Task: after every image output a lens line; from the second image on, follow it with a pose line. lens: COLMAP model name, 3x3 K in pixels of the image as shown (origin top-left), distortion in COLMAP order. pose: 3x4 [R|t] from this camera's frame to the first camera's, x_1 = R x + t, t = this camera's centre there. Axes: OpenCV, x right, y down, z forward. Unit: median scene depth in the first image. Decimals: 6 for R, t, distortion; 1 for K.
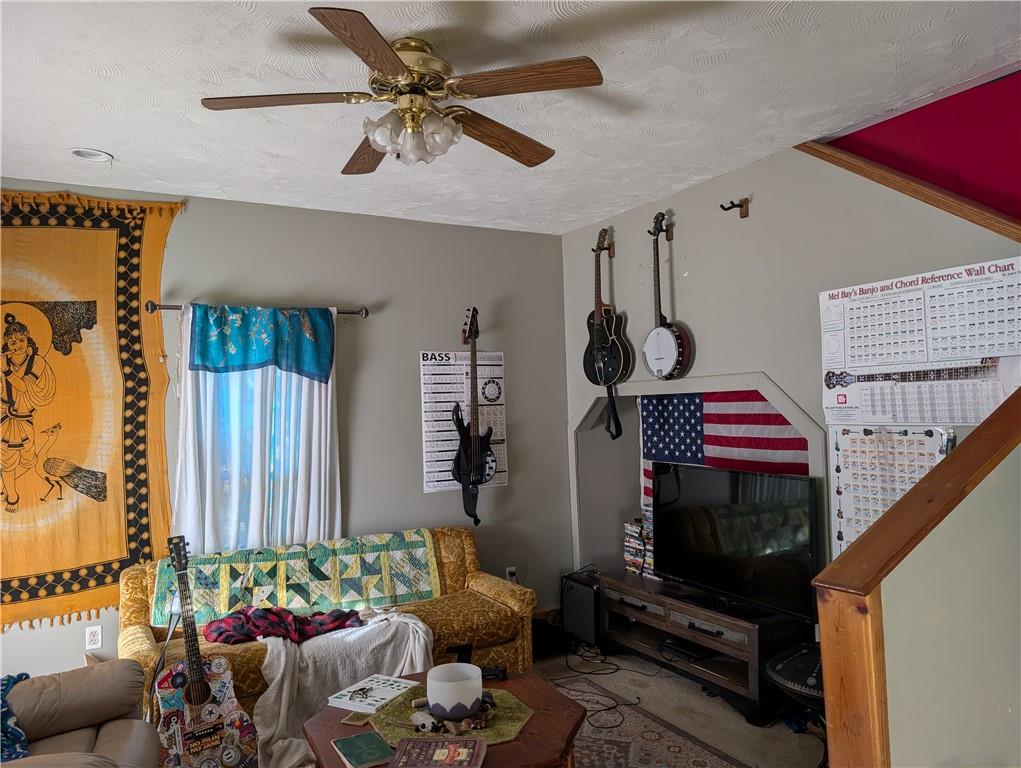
lens RADIAL K [[737.9, 0, 511.0], [0, 737.9, 383.3], [0, 0, 1]] dist [-0.003712, -0.000791]
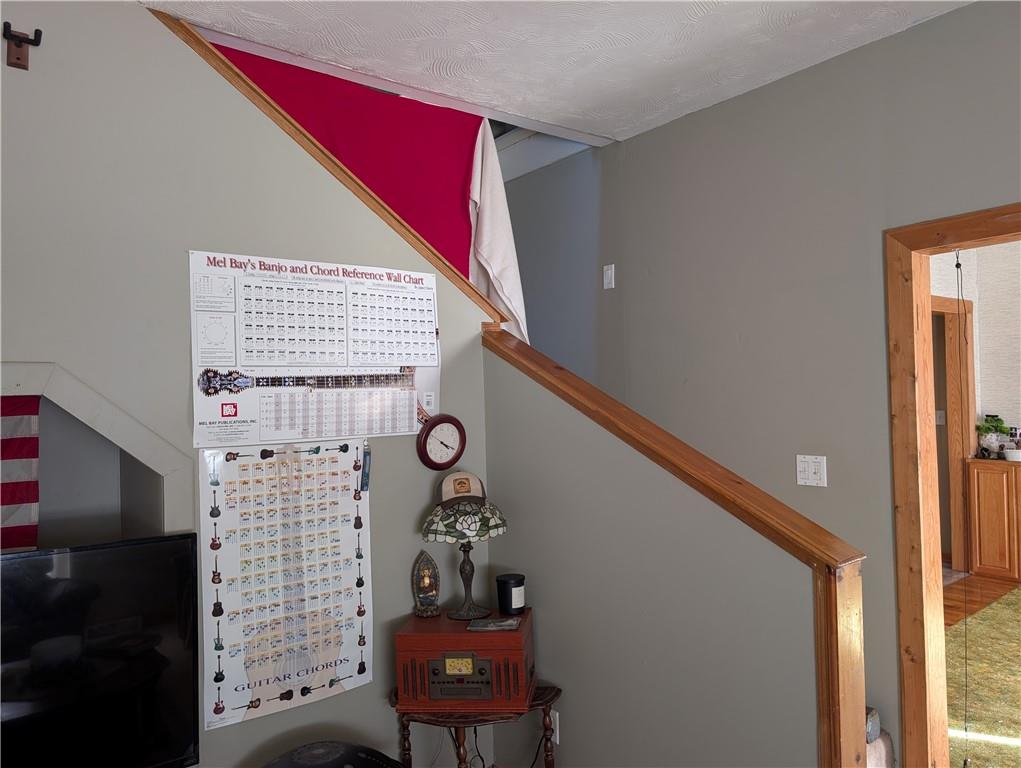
lens RADIAL K [[737.9, 0, 511.2], [0, 737.9, 386.3], [0, 0, 1]] dist [-0.003712, -0.000791]
pose [[-0.193117, 0.050241, 0.979889, -0.313410], [0.004534, 0.998723, -0.050313, 0.037952], [-0.981165, -0.005274, -0.193098, 0.932582]]
